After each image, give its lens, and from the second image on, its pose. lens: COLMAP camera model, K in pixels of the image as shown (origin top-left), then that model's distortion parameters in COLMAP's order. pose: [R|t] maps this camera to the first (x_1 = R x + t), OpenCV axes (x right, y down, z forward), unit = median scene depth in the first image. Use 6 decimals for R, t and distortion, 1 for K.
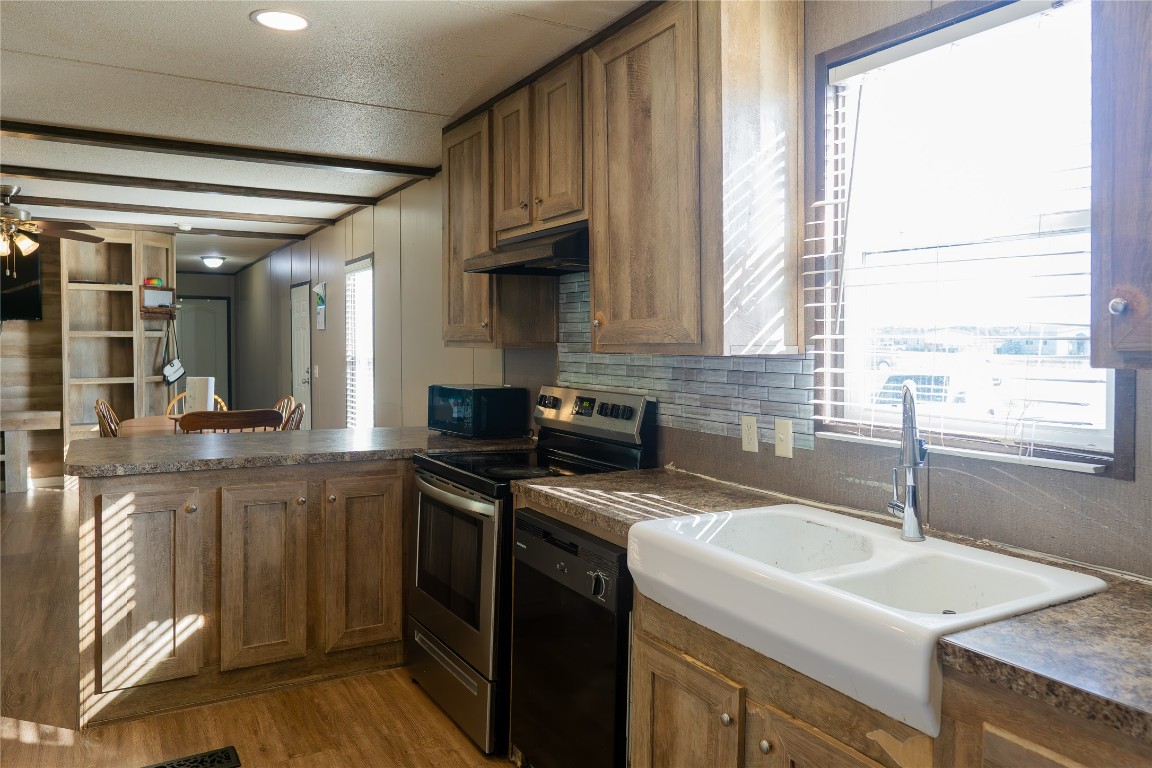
lens RADIAL K [[806.6, 0, 582.1], [0, 806.6, 357.1], [0, 0, 1]] dist [0.000480, -0.009896]
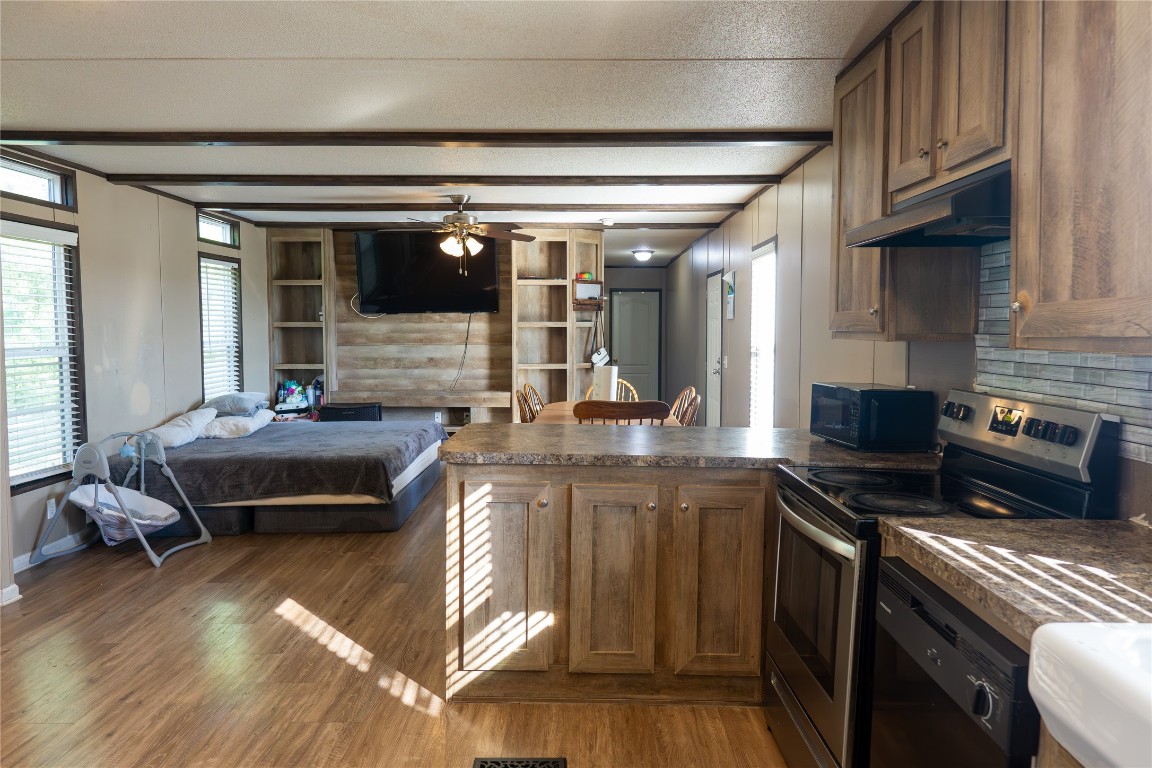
lens RADIAL K [[806.6, 0, 572.8], [0, 806.6, 382.4], [0, 0, 1]] dist [0.000480, -0.009896]
pose [[0.859093, 0.033180, -0.510743, 0.039406], [-0.010408, 0.998823, 0.047382, -0.005225], [0.511714, -0.035390, 0.858427, 0.174366]]
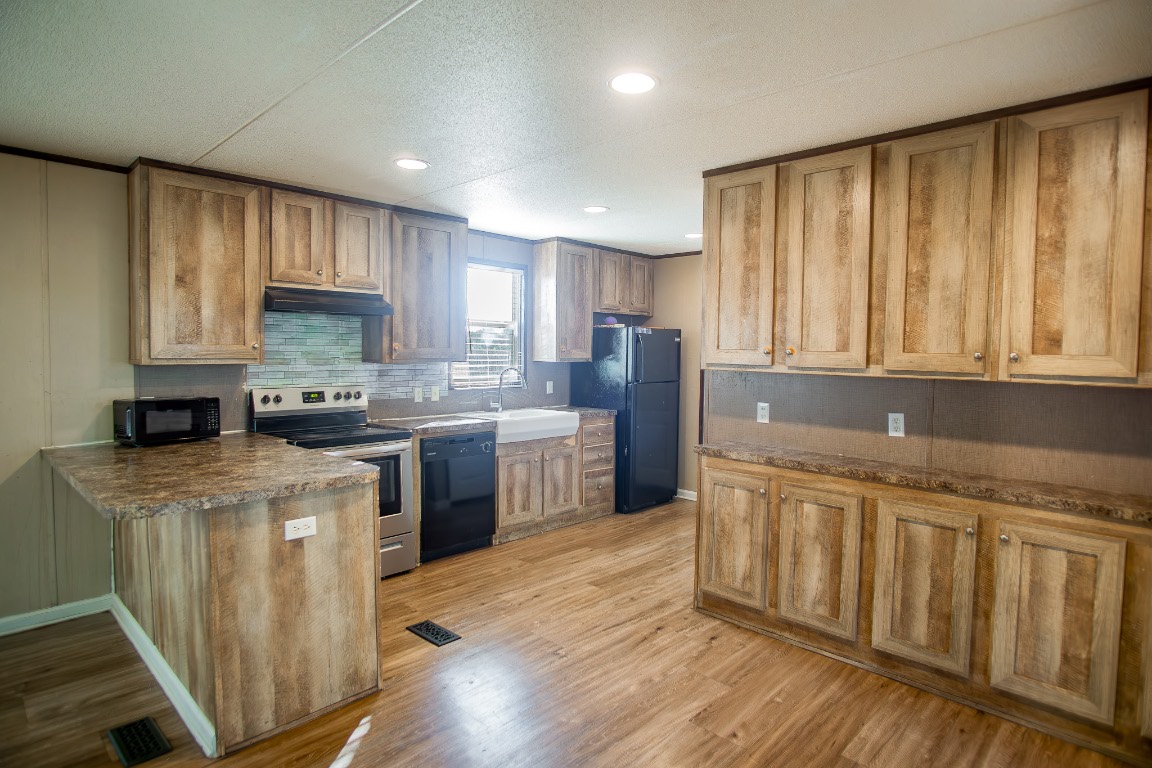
lens RADIAL K [[634.3, 0, 578.2], [0, 634.3, 380.8], [0, 0, 1]] dist [-0.007361, -0.000533]
pose [[-0.278225, -0.054181, 0.958986, -1.417537], [0.010983, 0.998163, 0.059580, -0.044800], [-0.960453, 0.027109, -0.277119, 0.863769]]
